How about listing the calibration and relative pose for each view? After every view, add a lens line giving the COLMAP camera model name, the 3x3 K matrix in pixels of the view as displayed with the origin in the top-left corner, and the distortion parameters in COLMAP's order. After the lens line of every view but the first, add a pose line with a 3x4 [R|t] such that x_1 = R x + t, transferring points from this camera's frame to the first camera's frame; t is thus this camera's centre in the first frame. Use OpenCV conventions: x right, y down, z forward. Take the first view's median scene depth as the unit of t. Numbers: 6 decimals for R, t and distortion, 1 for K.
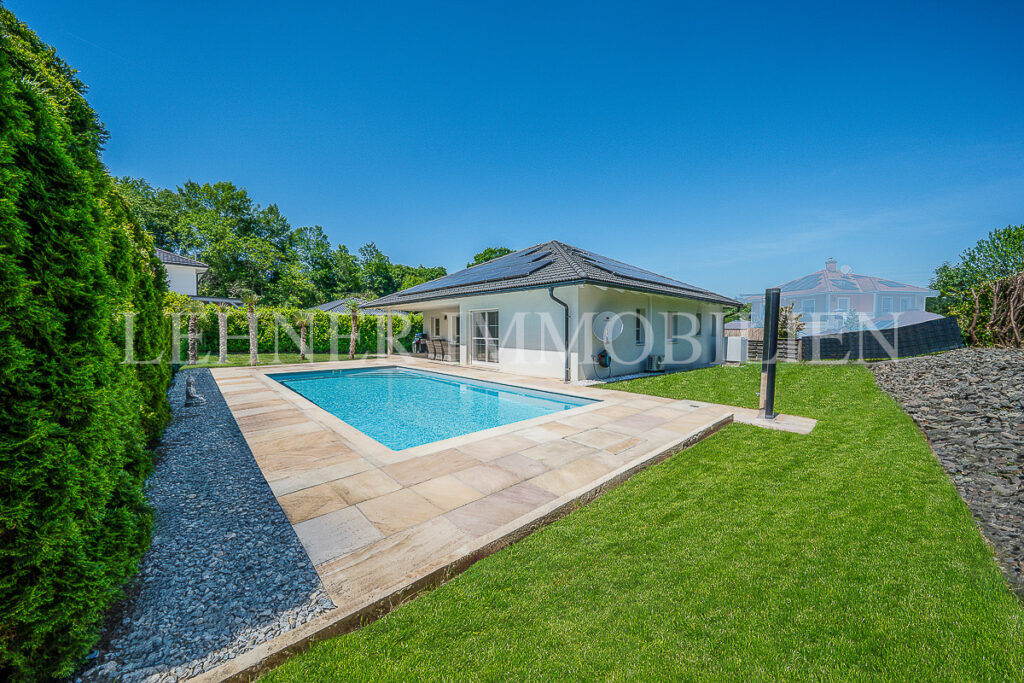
lens RADIAL K [[355.2, 0, 512.7], [0, 355.2, 335.5], [0, 0, 1]] dist [-0.012643, 0.000026]
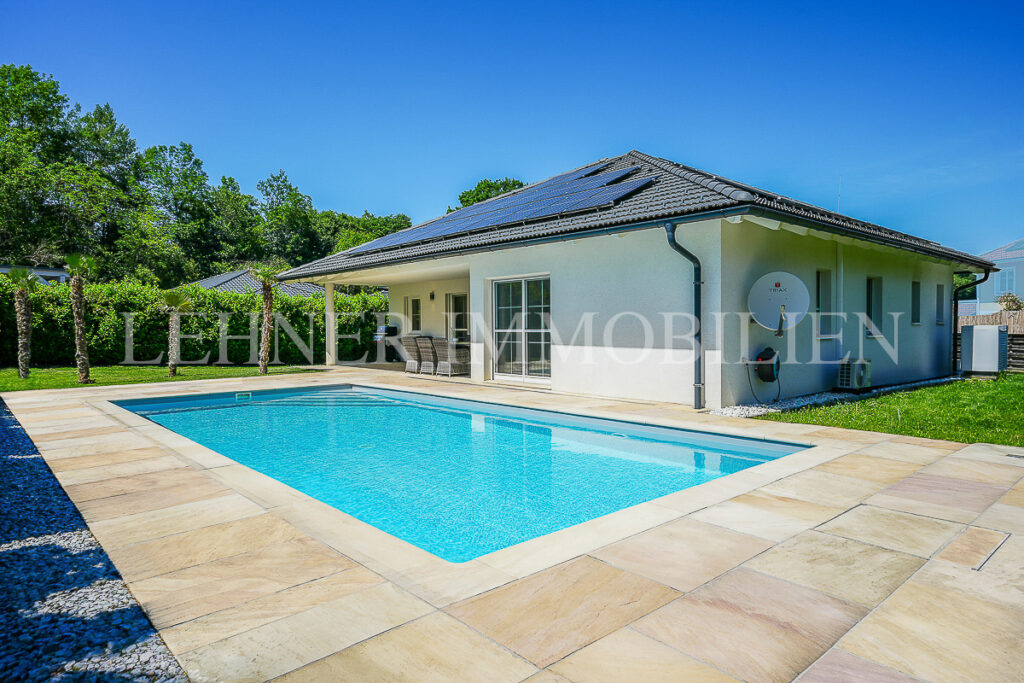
lens RADIAL K [[615.9, 0, 512.0], [0, 615.9, 340.1], [0, 0, 1]] dist [0.004570, 0.002104]
pose [[0.999860, -0.009635, -0.013694, -0.072351], [0.009732, 0.999928, 0.007014, 0.014534], [0.013626, -0.007146, 0.999882, 0.073536]]
